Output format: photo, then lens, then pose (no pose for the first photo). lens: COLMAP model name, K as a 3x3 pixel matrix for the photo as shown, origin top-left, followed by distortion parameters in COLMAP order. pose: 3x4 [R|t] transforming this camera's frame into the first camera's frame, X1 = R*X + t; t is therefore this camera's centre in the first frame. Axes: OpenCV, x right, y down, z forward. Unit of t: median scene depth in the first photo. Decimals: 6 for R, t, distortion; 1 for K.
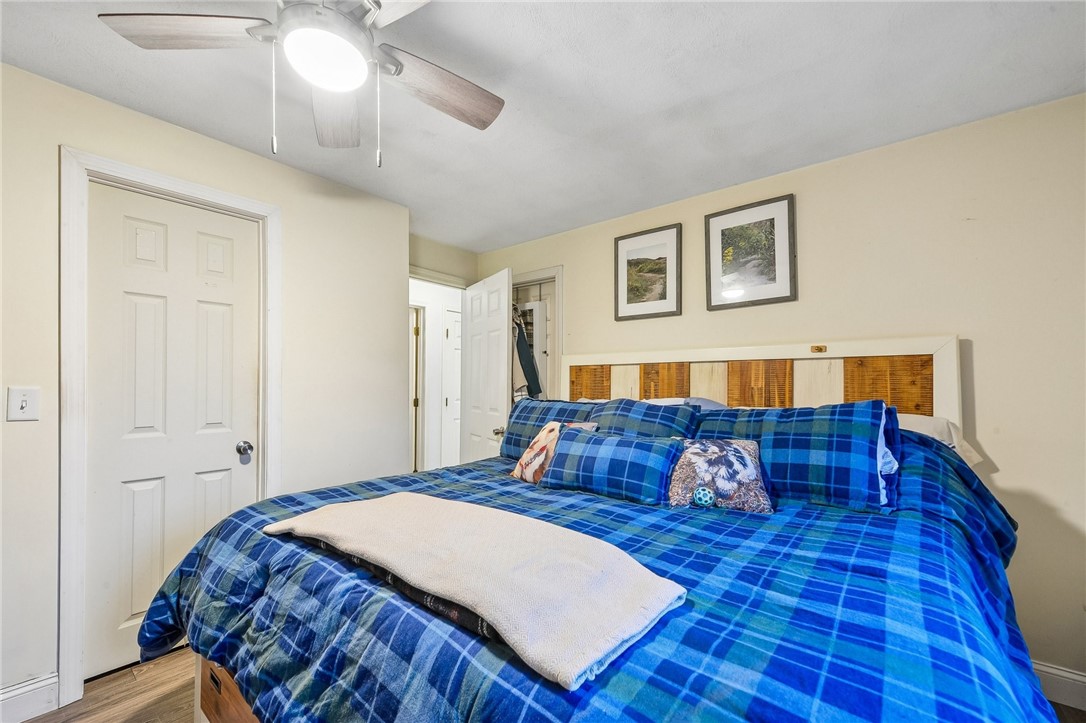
lens RADIAL K [[436.5, 0, 527.1], [0, 436.5, 384.8], [0, 0, 1]] dist [-0.011966, -0.000500]
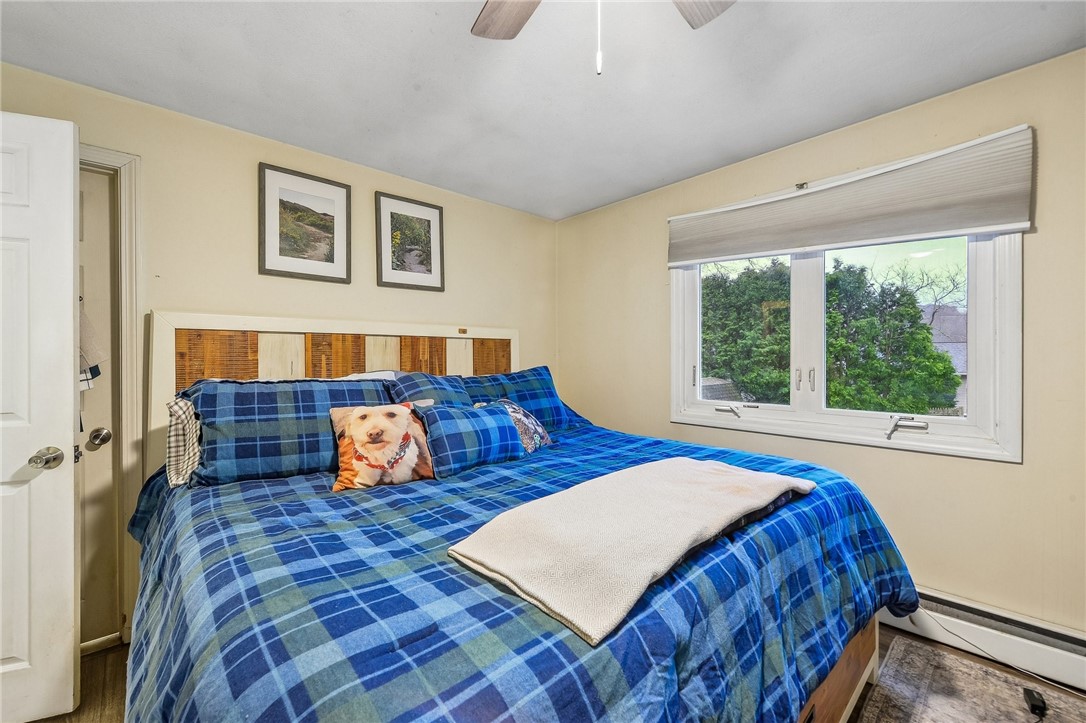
lens RADIAL K [[436.5, 0, 542.1], [0, 436.5, 357.2], [0, 0, 1]] dist [-0.011966, -0.000500]
pose [[0.124040, -0.001000, 0.992277, -0.549905], [0.004801, 0.999988, 0.000407, -0.000045], [-0.992266, 0.004713, 0.124043, 0.492247]]
